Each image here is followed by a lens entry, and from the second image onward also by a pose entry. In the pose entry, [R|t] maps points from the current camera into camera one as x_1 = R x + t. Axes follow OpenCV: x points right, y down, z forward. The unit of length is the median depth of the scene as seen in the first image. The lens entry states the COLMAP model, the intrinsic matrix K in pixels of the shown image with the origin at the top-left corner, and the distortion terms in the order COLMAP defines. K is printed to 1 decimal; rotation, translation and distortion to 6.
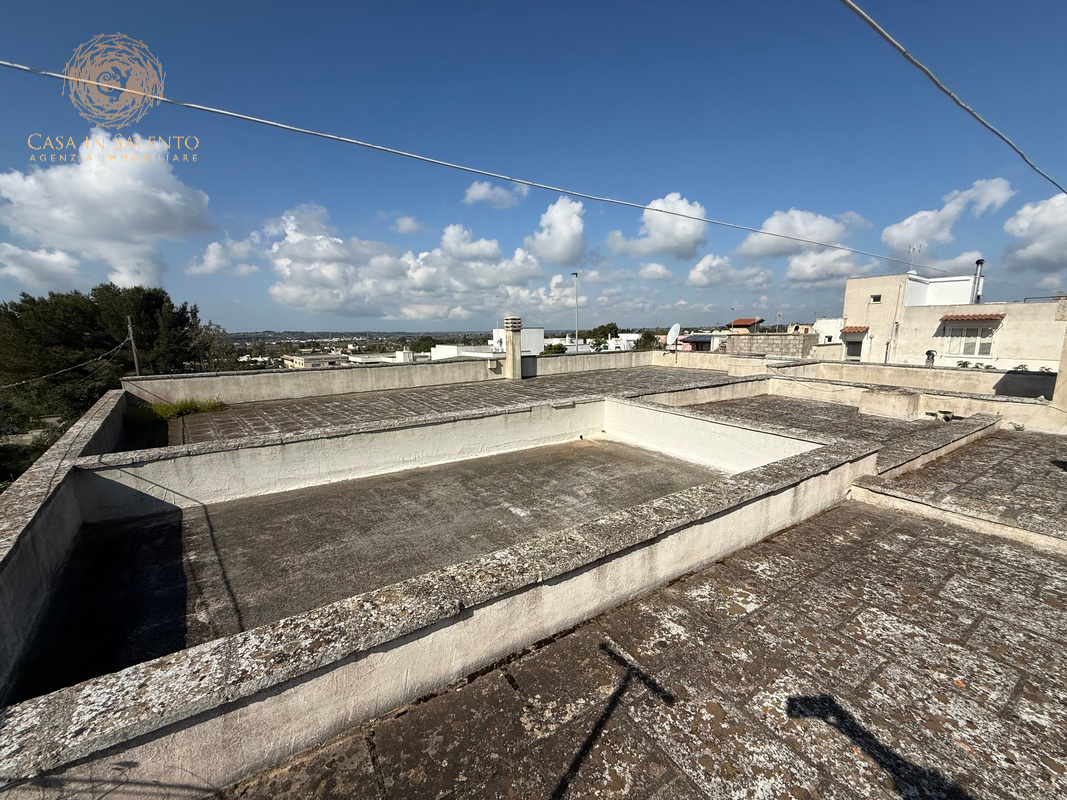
lens RADIAL K [[423.4, 0, 529.2], [0, 423.4, 408.7], [0, 0, 1]] dist [0.000506, 0.000365]
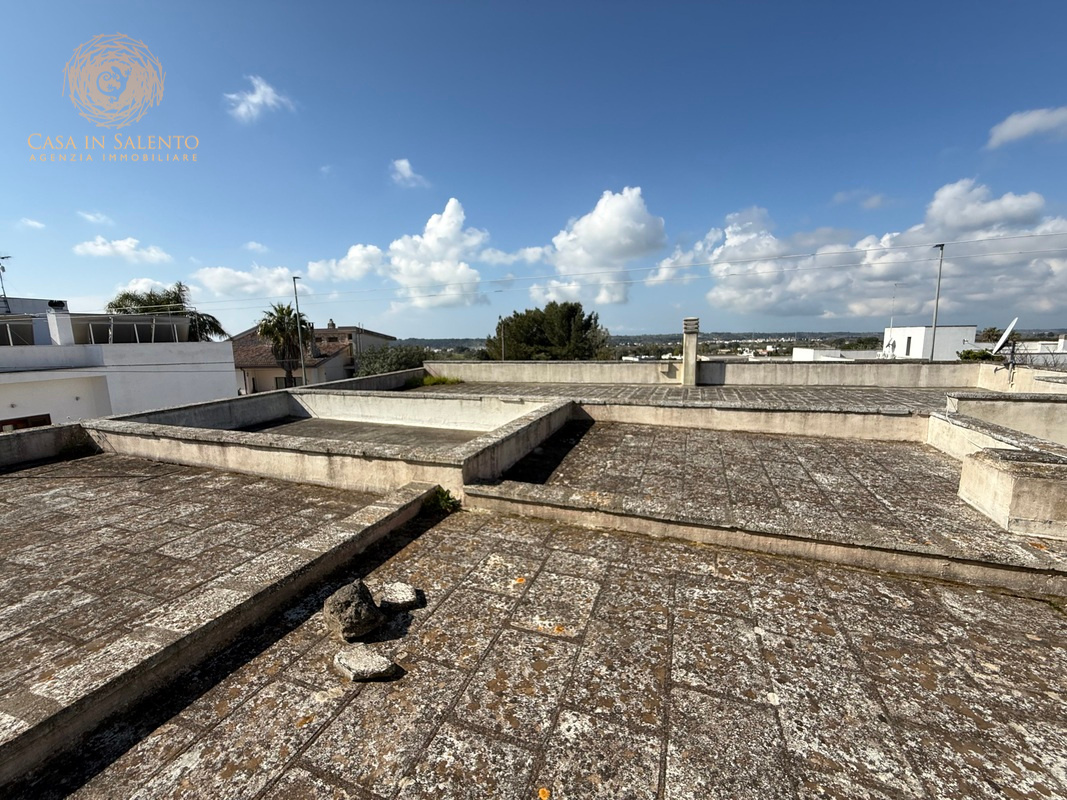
lens RADIAL K [[423.4, 0, 529.0], [0, 423.4, 399.2], [0, 0, 1]] dist [0.000506, 0.000365]
pose [[0.605159, 0.117287, -0.787417, 0.494134], [-0.135837, 0.989796, 0.043036, -0.032903], [0.784430, 0.080916, 0.614916, 0.162306]]
